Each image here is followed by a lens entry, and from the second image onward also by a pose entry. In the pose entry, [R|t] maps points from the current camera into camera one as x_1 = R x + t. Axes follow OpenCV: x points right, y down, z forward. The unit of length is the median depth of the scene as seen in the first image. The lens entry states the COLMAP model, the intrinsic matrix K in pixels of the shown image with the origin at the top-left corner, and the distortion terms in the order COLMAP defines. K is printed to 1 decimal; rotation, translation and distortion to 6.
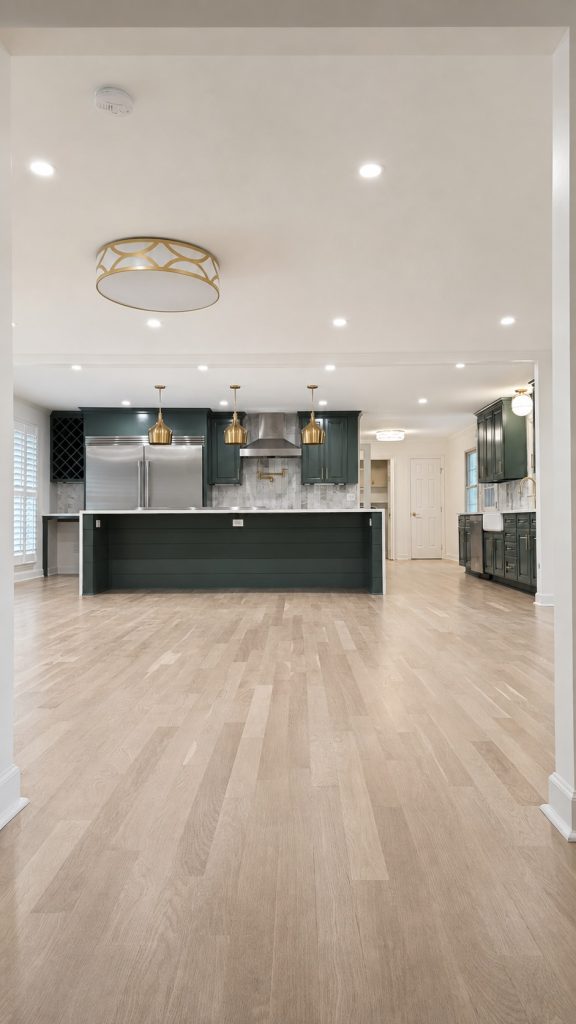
lens RADIAL K [[719.1, 0, 316.0], [0, 719.1, 523.8], [0, 0, 1]] dist [0.032729, 0.000135]
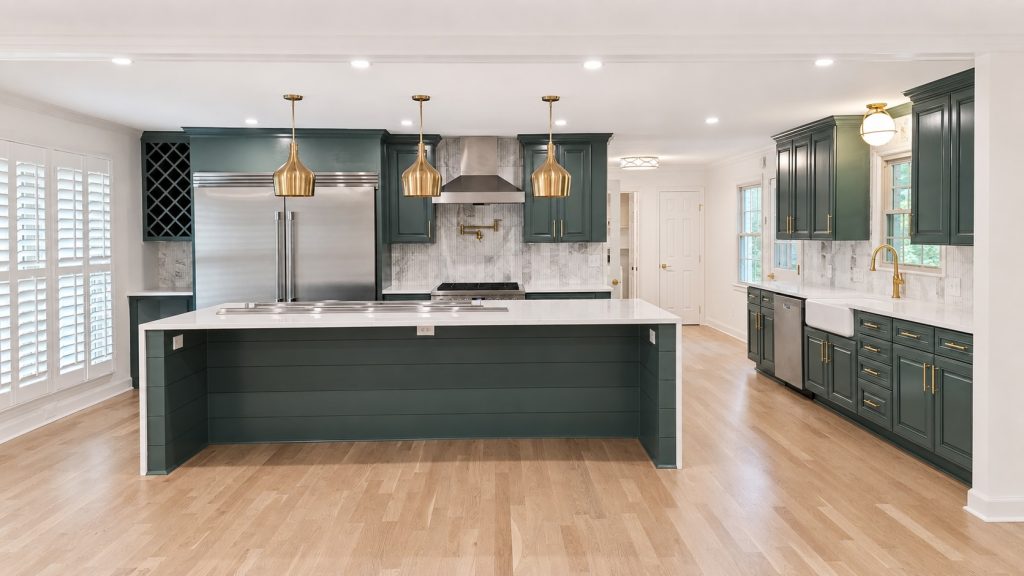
lens RADIAL K [[719.1, 0, 512.0], [0, 719.1, 288.0], [0, 0, 1]] dist [0.032729, 0.000135]
pose [[0.999951, 0.008166, -0.005554, -0.027947], [-0.007704, 0.996879, 0.078570, -0.069244], [0.006178, -0.078524, 0.996893, 0.337108]]
